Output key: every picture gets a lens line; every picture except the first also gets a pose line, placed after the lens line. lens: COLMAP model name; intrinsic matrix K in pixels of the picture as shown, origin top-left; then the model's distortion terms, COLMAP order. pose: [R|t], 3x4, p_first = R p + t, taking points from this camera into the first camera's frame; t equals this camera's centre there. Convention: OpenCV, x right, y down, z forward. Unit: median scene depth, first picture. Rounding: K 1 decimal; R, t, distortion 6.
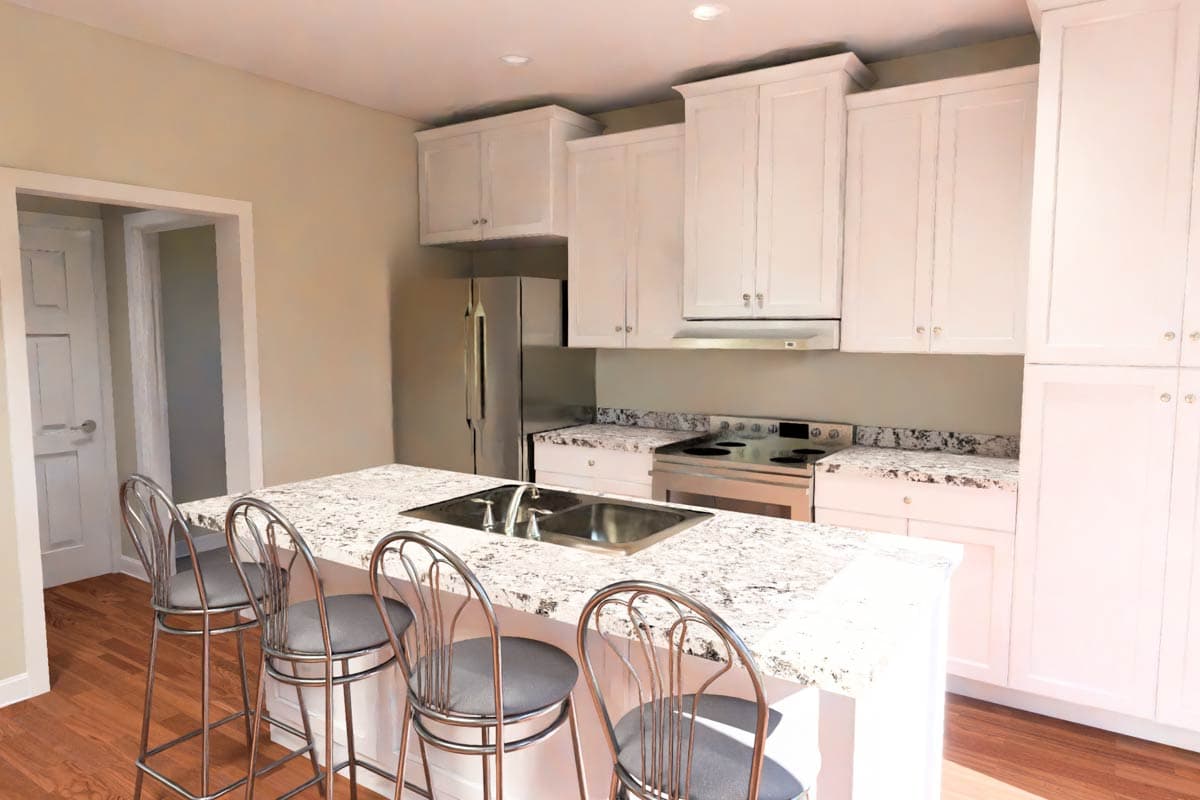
lens RADIAL K [[774.8, 0, 592.1], [0, 774.8, 397.1], [0, 0, 1]] dist [0.002429, 0.004153]
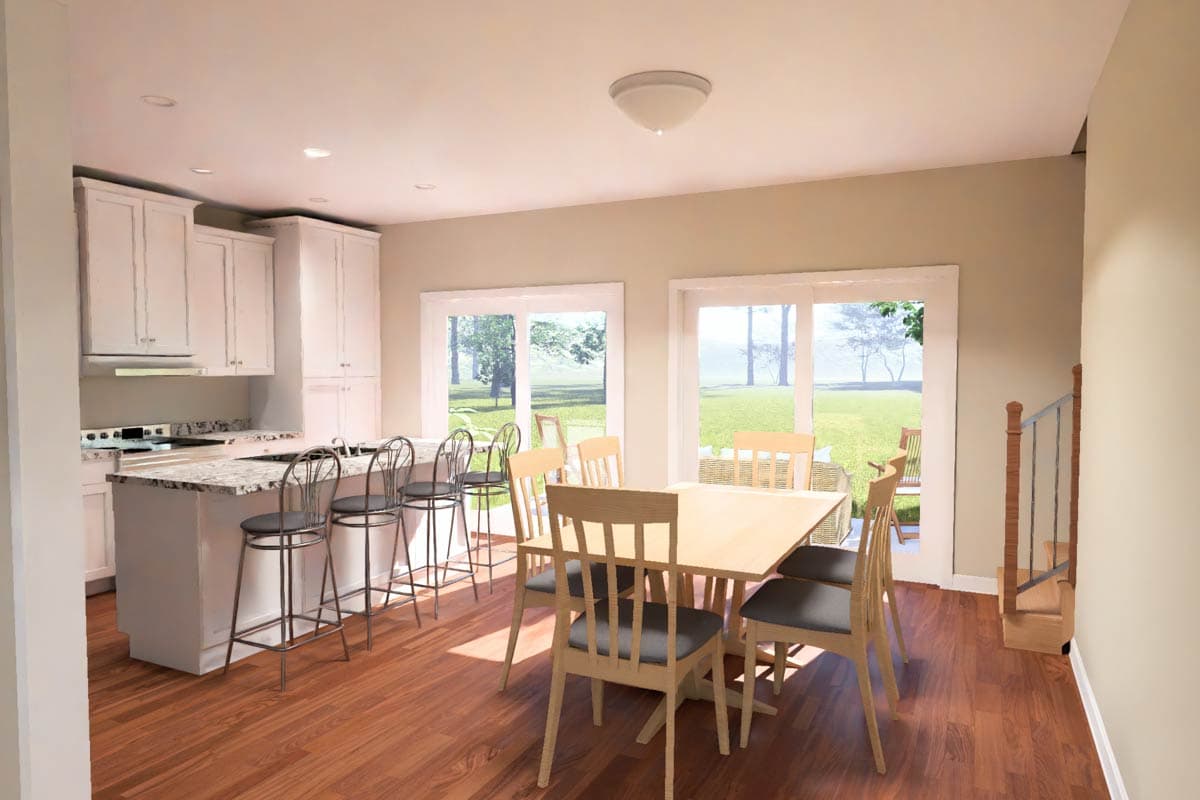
lens RADIAL K [[824.4, 0, 600.0], [0, 824.4, 400.0], [0, 0, 1]] dist [-0.005788, 0.000134]
pose [[-0.115678, -0.041197, 0.992432, -1.395294], [0.089114, 0.994680, 0.051678, -0.020108], [-0.989281, 0.094417, -0.111391, 0.317576]]
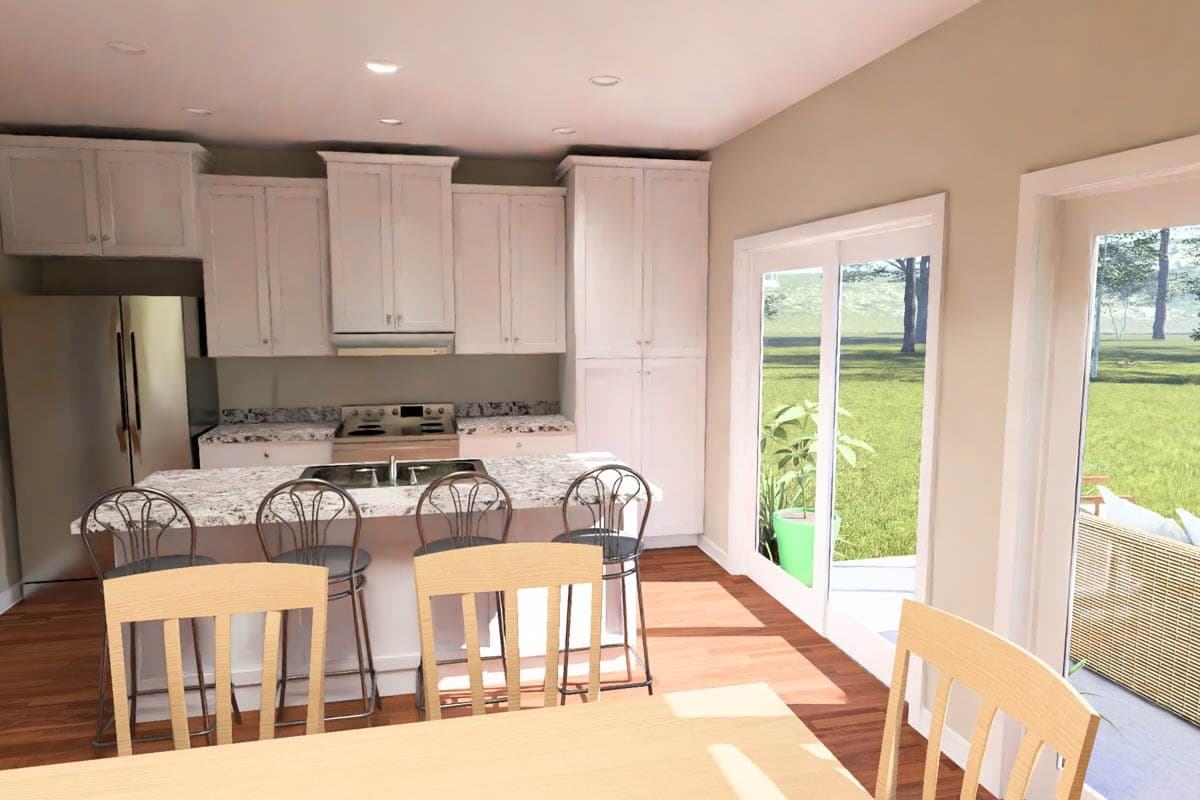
lens RADIAL K [[774.8, 0, 592.1], [0, 774.8, 397.1], [0, 0, 1]] dist [0.002429, 0.004153]
pose [[0.686300, -0.079946, 0.722911, -0.536497], [0.066326, 0.996678, 0.047255, -0.027748], [-0.724288, 0.015517, 0.689323, -0.197549]]
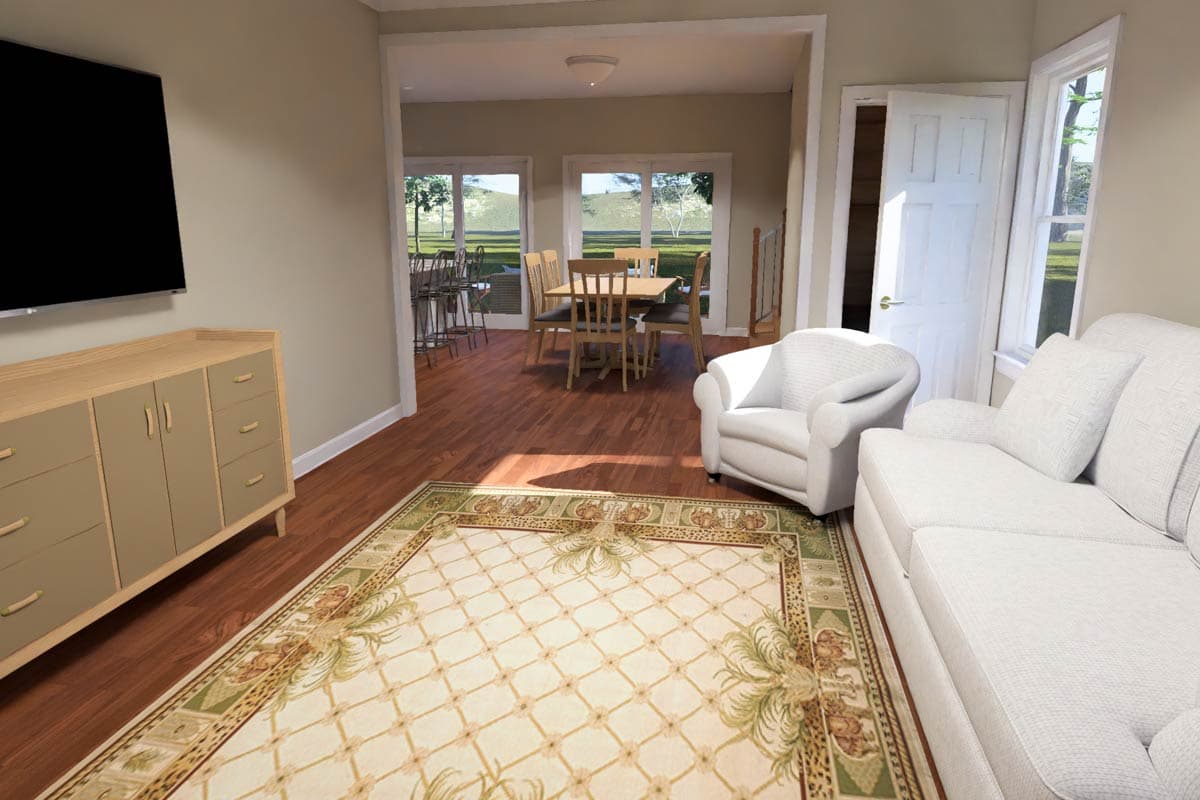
lens RADIAL K [[774.8, 0, 592.1], [0, 774.8, 397.1], [0, 0, 1]] dist [0.002429, 0.004153]
pose [[-0.385182, -0.206985, 0.899329, -2.202613], [0.082509, 0.962895, 0.256954, -0.050023], [-0.919145, 0.173177, -0.353812, 0.898156]]
